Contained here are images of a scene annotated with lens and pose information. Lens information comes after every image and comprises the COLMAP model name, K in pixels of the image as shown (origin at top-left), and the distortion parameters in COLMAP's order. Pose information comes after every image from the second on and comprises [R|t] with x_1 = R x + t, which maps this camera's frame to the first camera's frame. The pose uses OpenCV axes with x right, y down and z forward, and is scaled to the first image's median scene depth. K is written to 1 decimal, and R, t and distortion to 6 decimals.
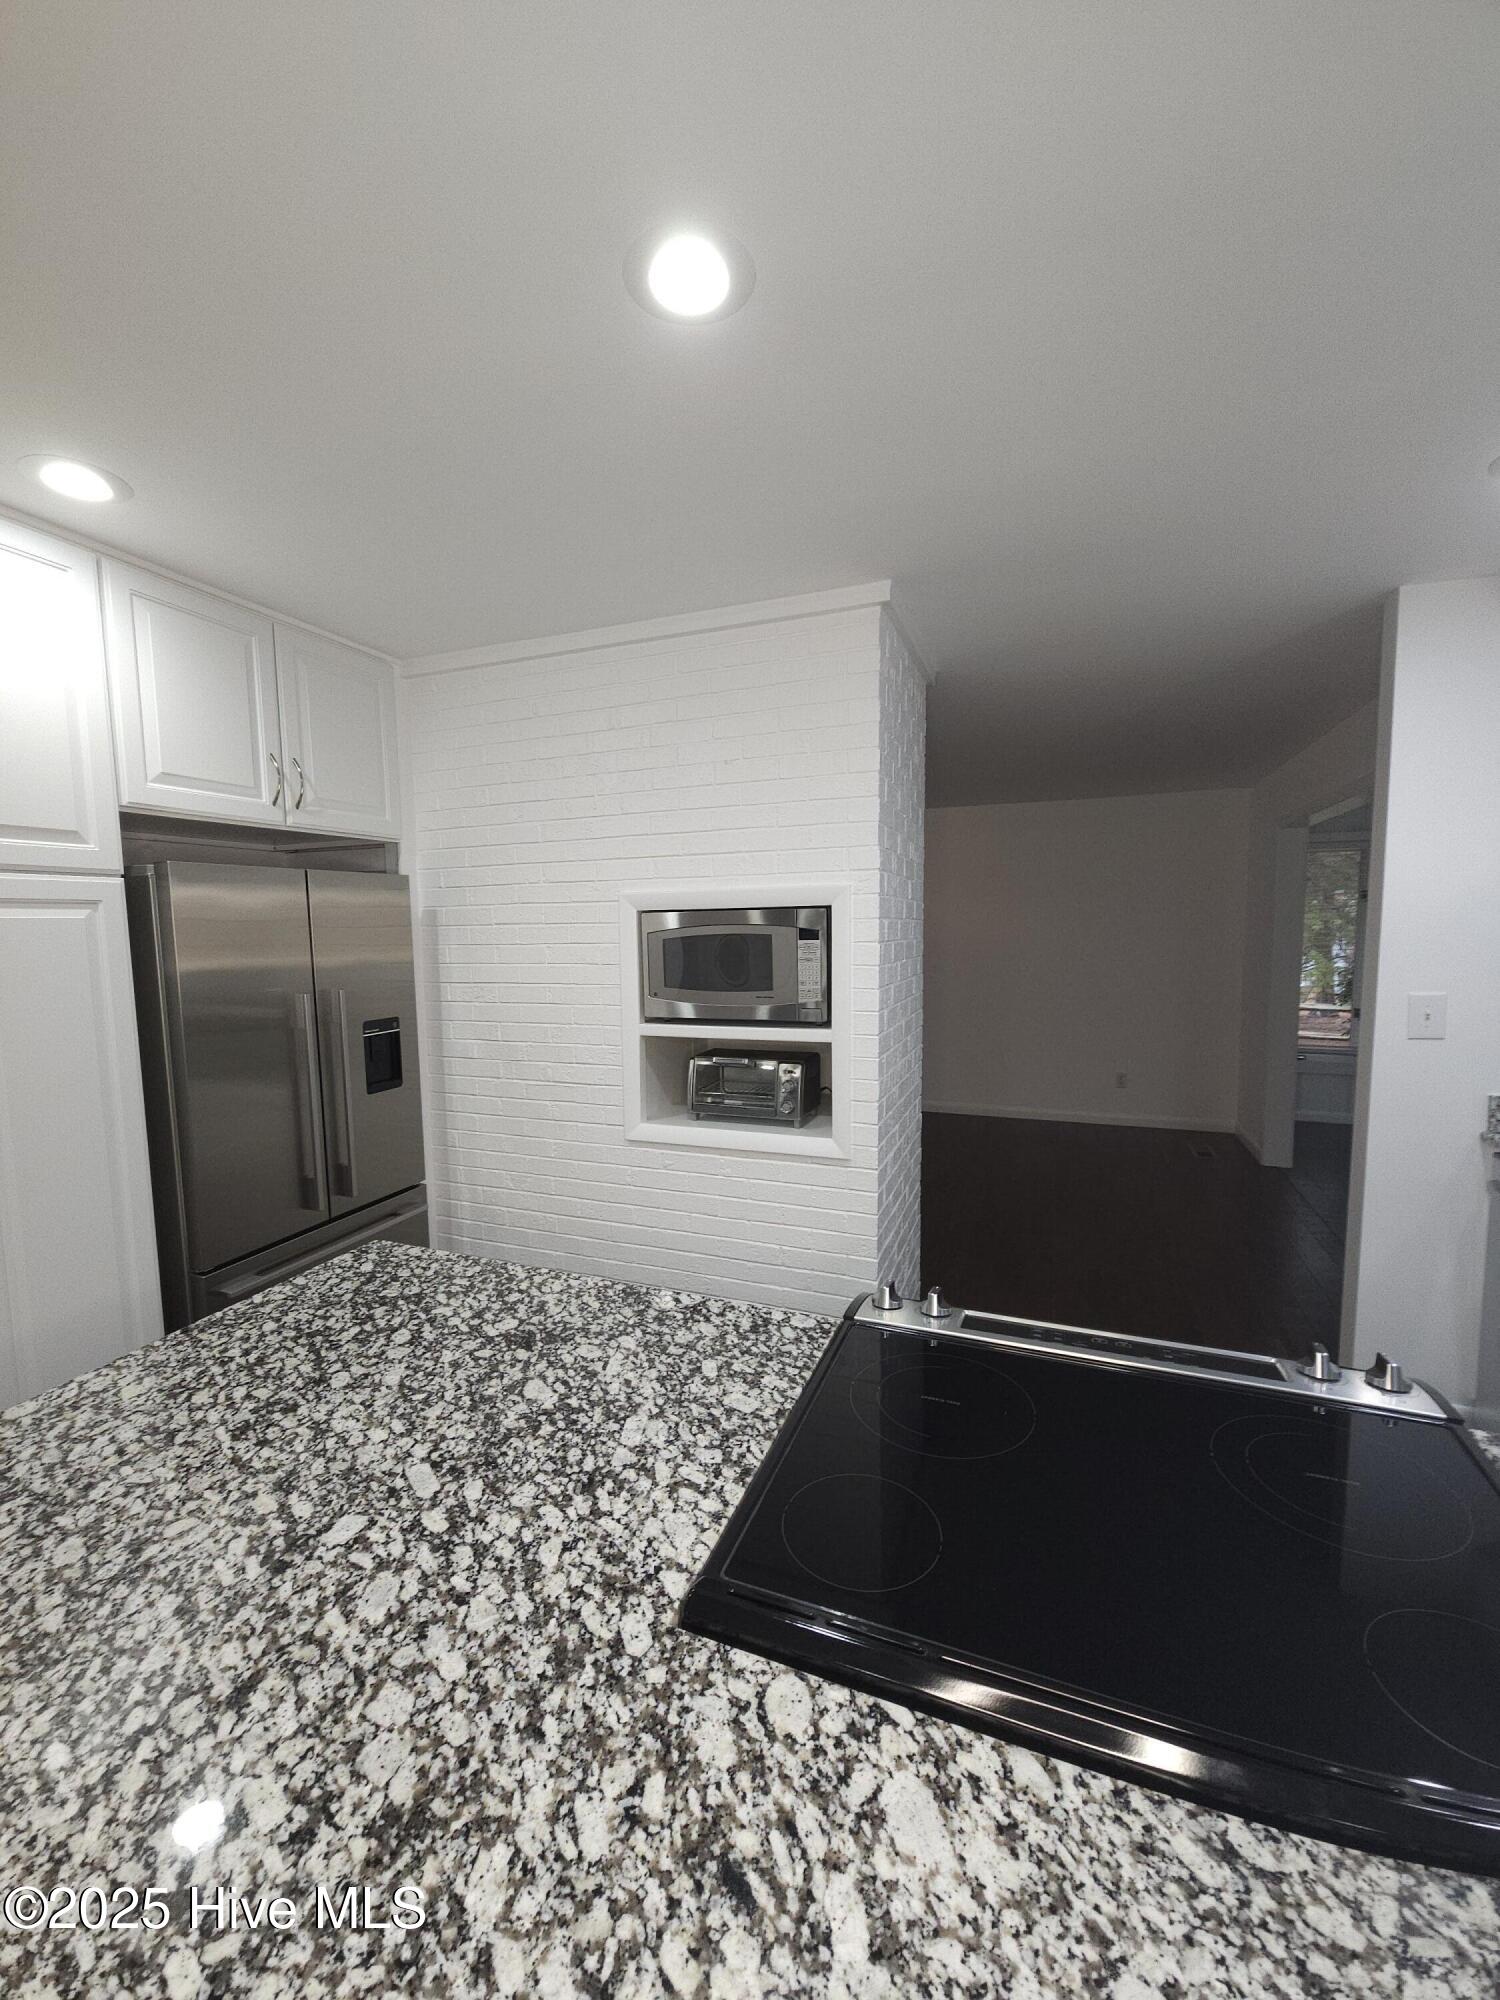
lens RADIAL K [[813.9, 0, 751.6], [0, 813.9, 1005.0], [0, 0, 1]] dist [0.006514, -0.004708]
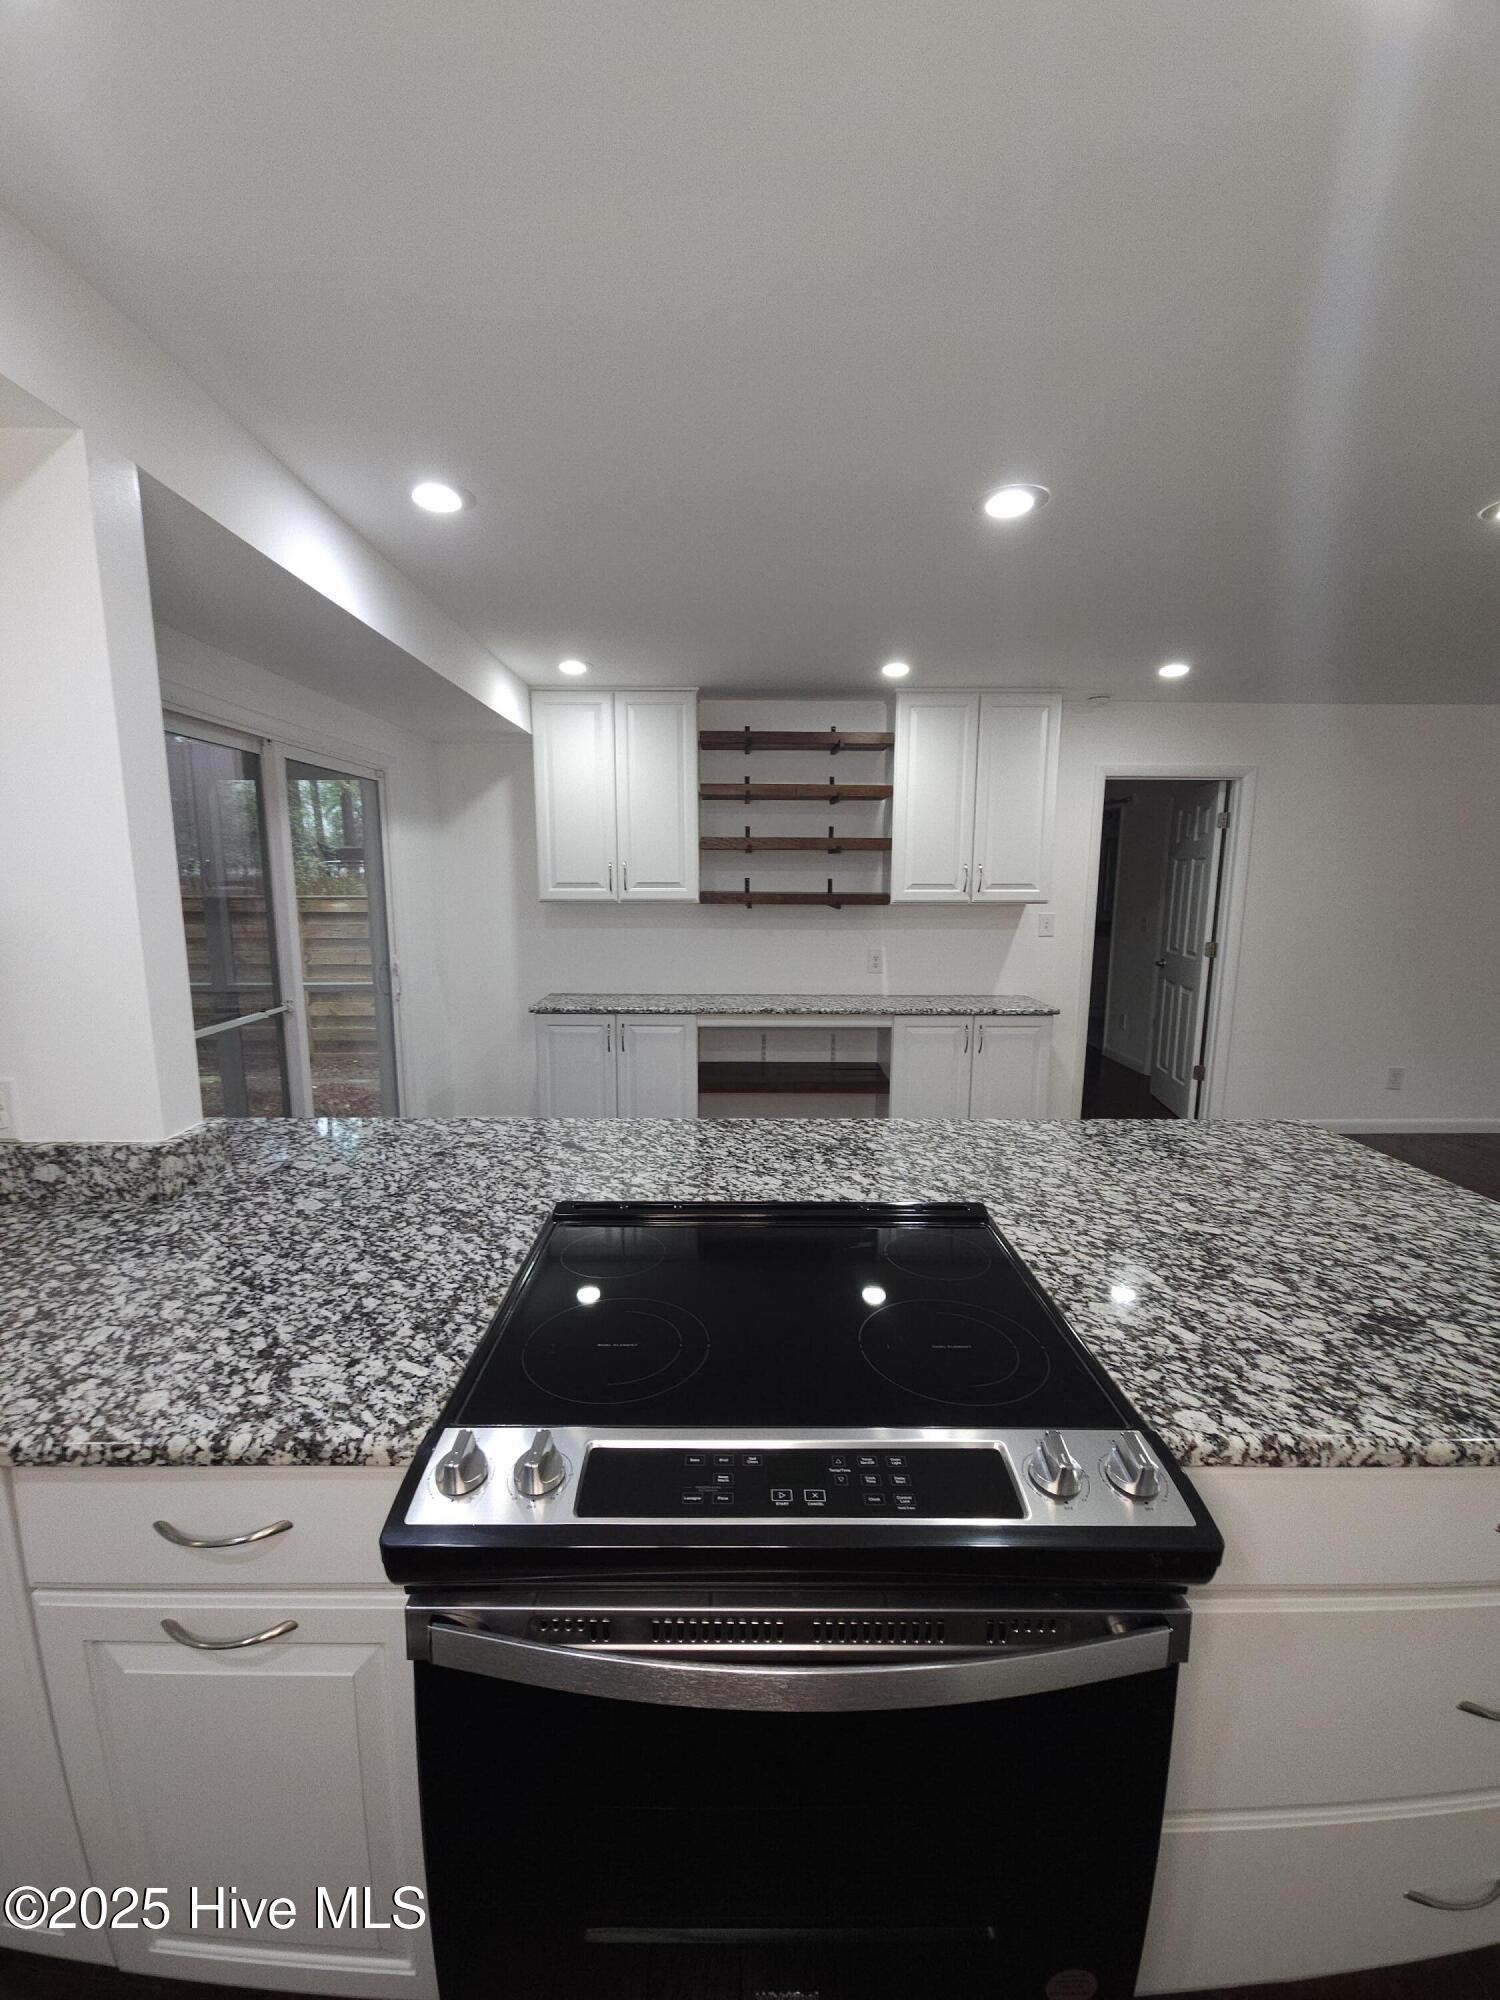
lens RADIAL K [[813.9, 0, 746.1], [0, 813.9, 1007.2], [0, 0, 1]] dist [0.006514, -0.004708]
pose [[-0.928330, 0.066192, -0.365816, 0.833908], [-0.028542, 0.968426, 0.247661, -0.153892], [0.370659, 0.240353, -0.897130, 1.779618]]
